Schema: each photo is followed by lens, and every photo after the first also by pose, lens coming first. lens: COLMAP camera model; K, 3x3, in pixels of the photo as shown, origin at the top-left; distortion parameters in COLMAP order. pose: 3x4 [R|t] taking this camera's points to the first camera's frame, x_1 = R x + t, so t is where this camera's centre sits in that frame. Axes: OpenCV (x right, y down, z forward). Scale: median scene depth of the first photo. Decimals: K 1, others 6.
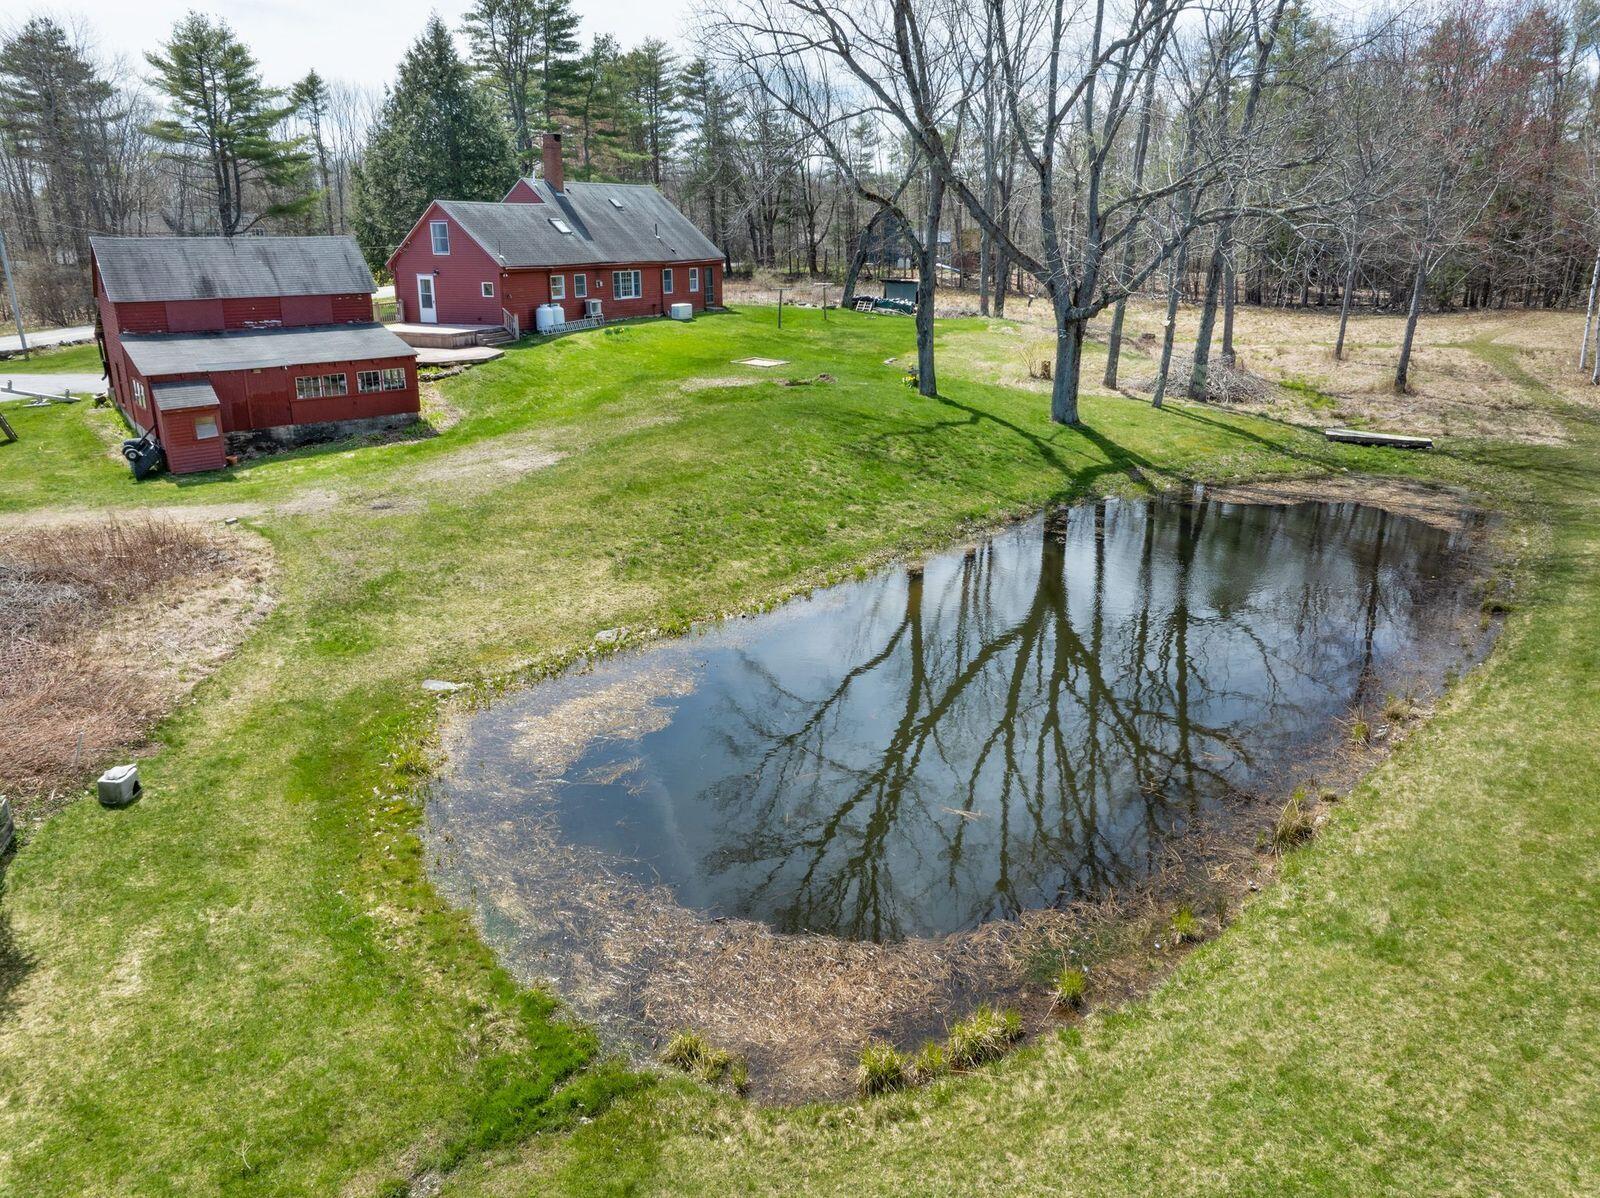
lens RADIAL K [[1139.1, 0, 800.0], [0, 1139.1, 599.0], [0, 0, 1]] dist [-0.051432, 0.004211]
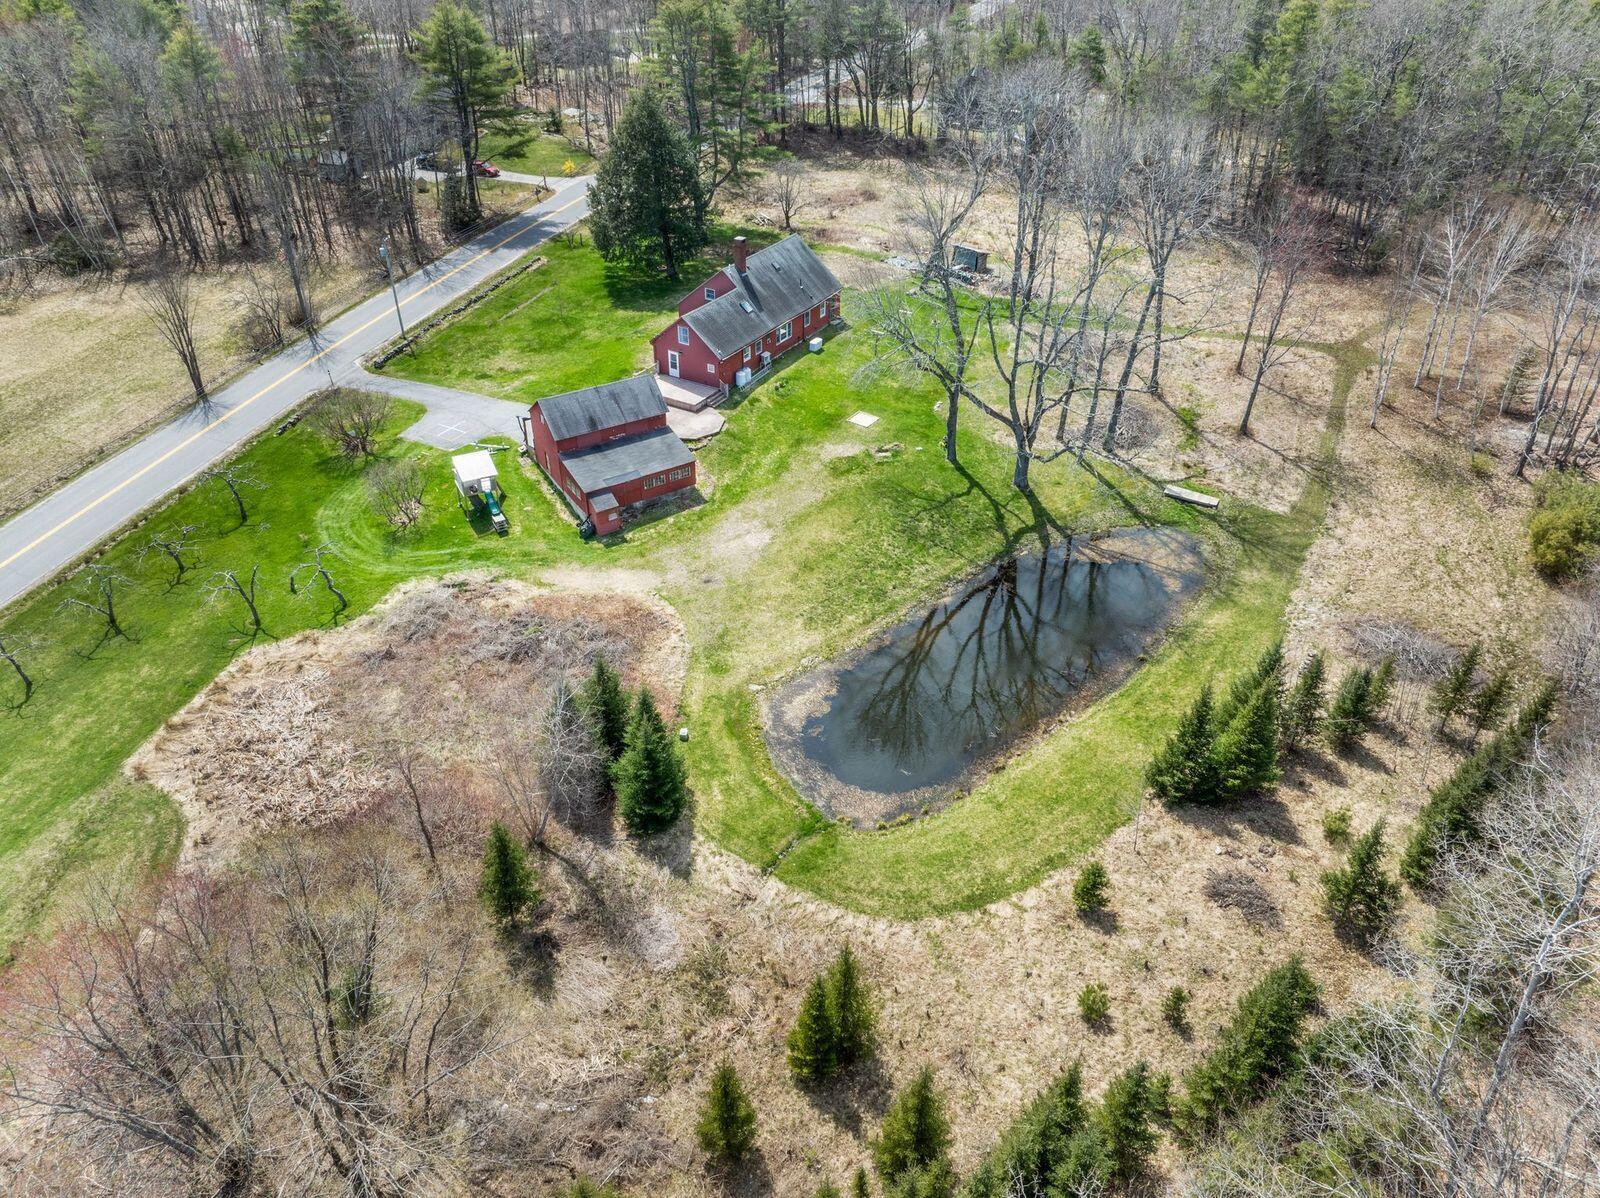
lens RADIAL K [[1139.1, 0, 800.0], [0, 1139.1, 599.0], [0, 0, 1]] dist [-0.051432, 0.004211]
pose [[0.996628, 0.052957, -0.062672, -0.008376], [-0.032702, 0.956908, 0.288545, -0.671886], [0.075252, -0.285523, 0.955413, -1.202608]]
